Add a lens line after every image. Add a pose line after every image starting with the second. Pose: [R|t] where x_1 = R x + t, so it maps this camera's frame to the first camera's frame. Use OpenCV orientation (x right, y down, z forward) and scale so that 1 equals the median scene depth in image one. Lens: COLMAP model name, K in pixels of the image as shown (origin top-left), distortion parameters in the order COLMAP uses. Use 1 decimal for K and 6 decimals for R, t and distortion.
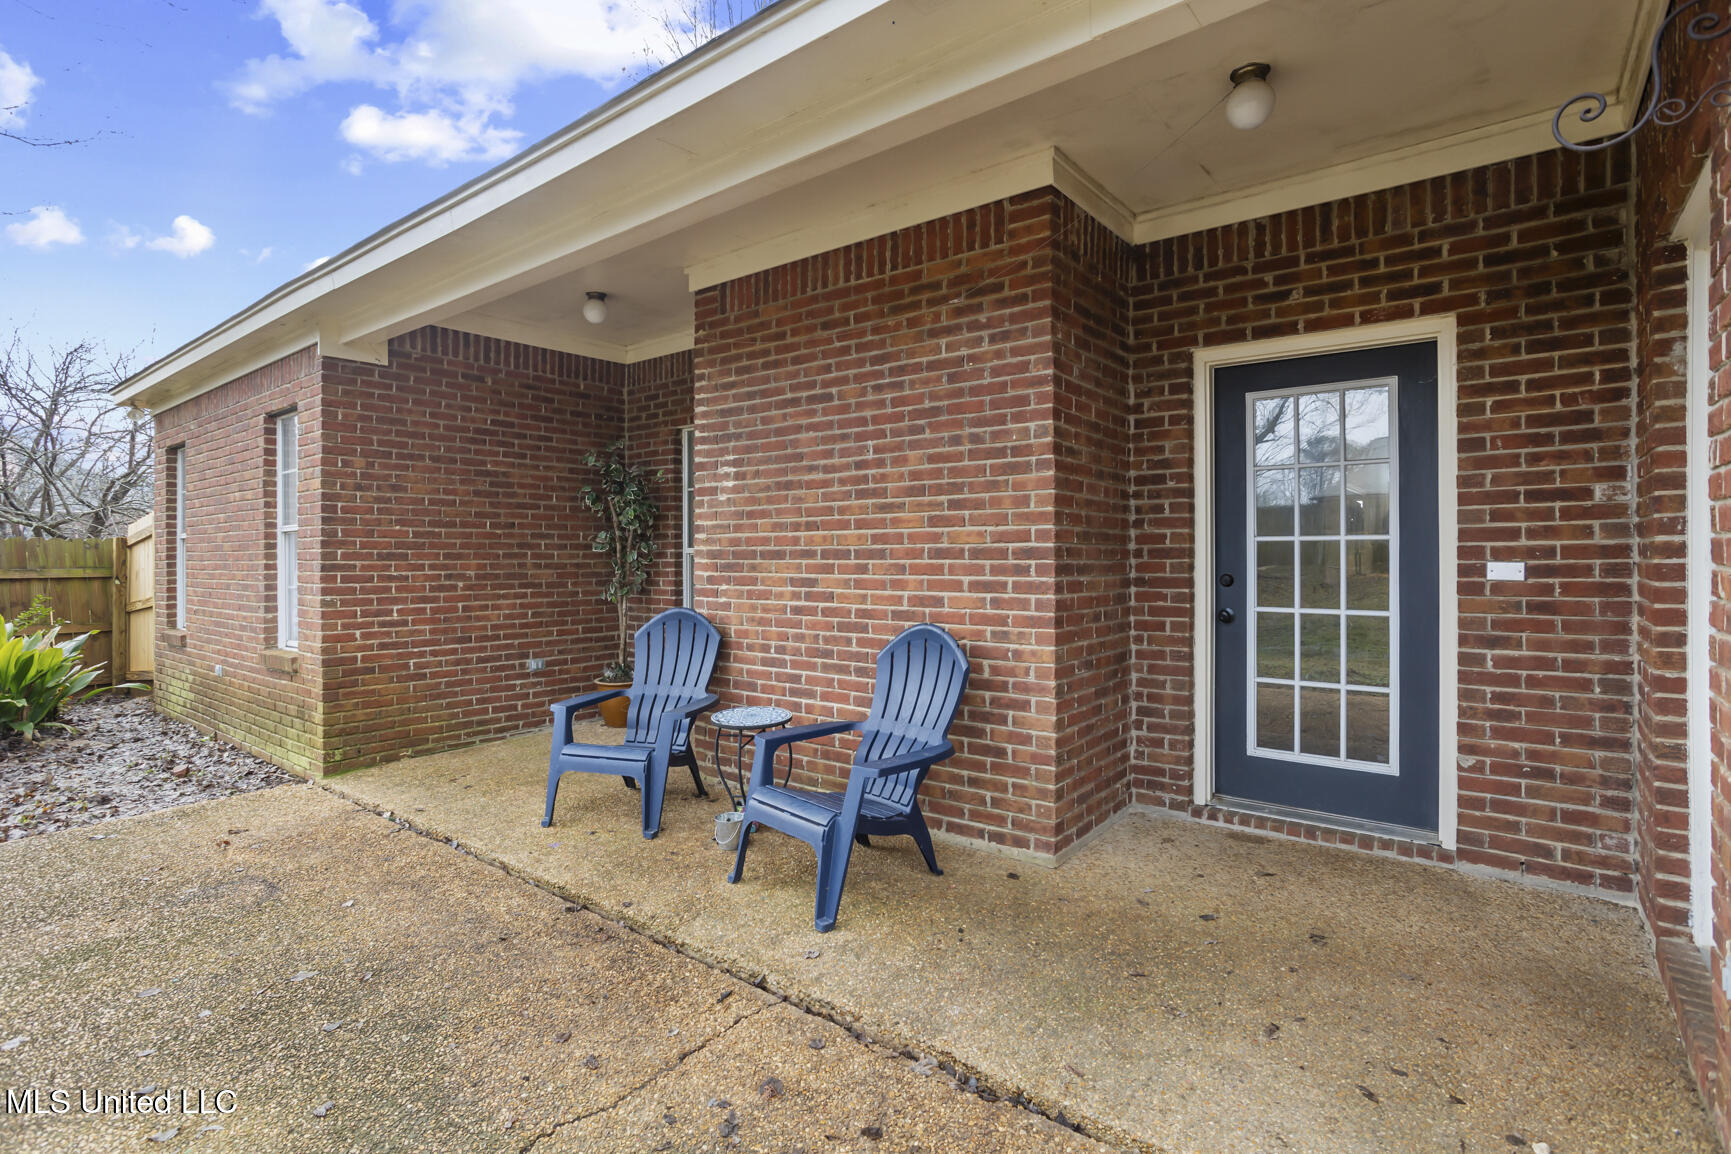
lens RADIAL K [[831.0, 0, 864.1], [0, 831.0, 555.7], [0, 0, 1]] dist [0.001018, 0.000308]
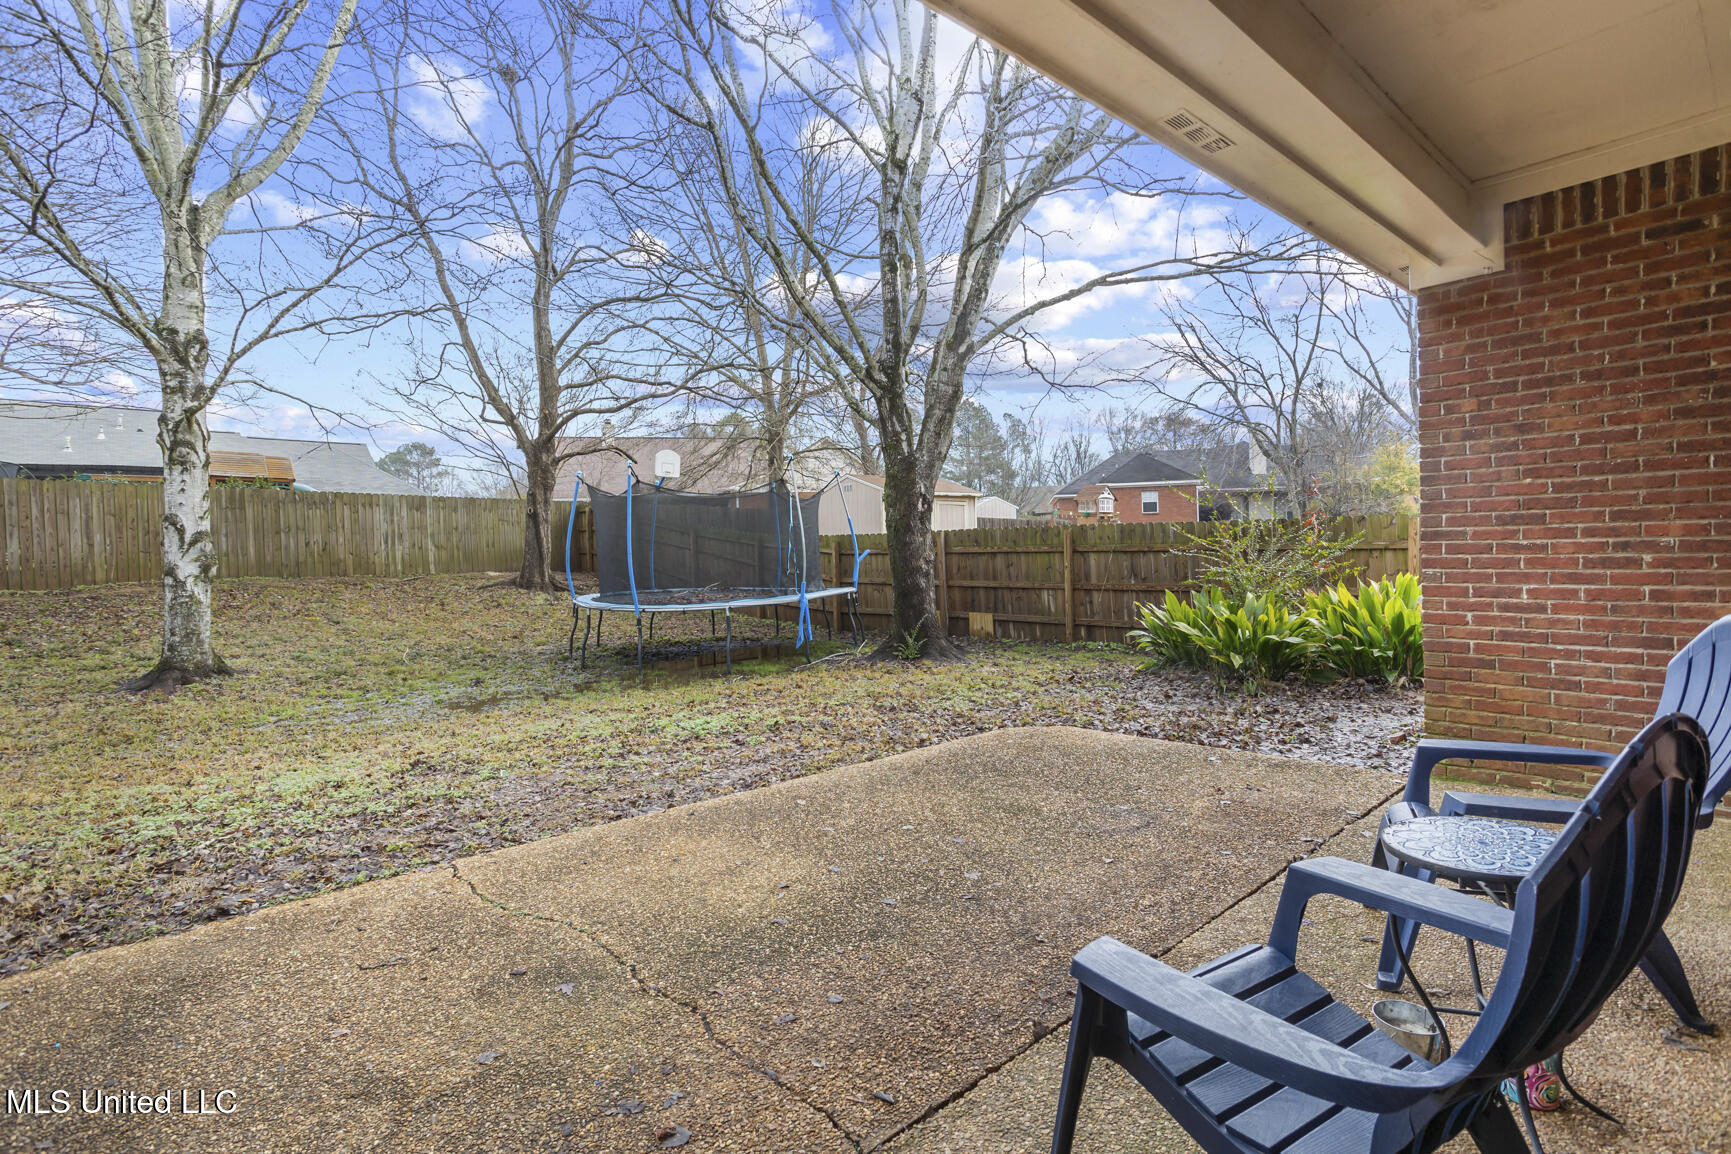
lens RADIAL K [[831.0, 0, 864.1], [0, 831.0, 555.7], [0, 0, 1]] dist [0.001018, 0.000308]
pose [[-0.177374, 0.018902, -0.983962, 0.284286], [0.033327, 0.999357, 0.013190, 0.003988], [0.983579, -0.030453, -0.177890, 0.544088]]
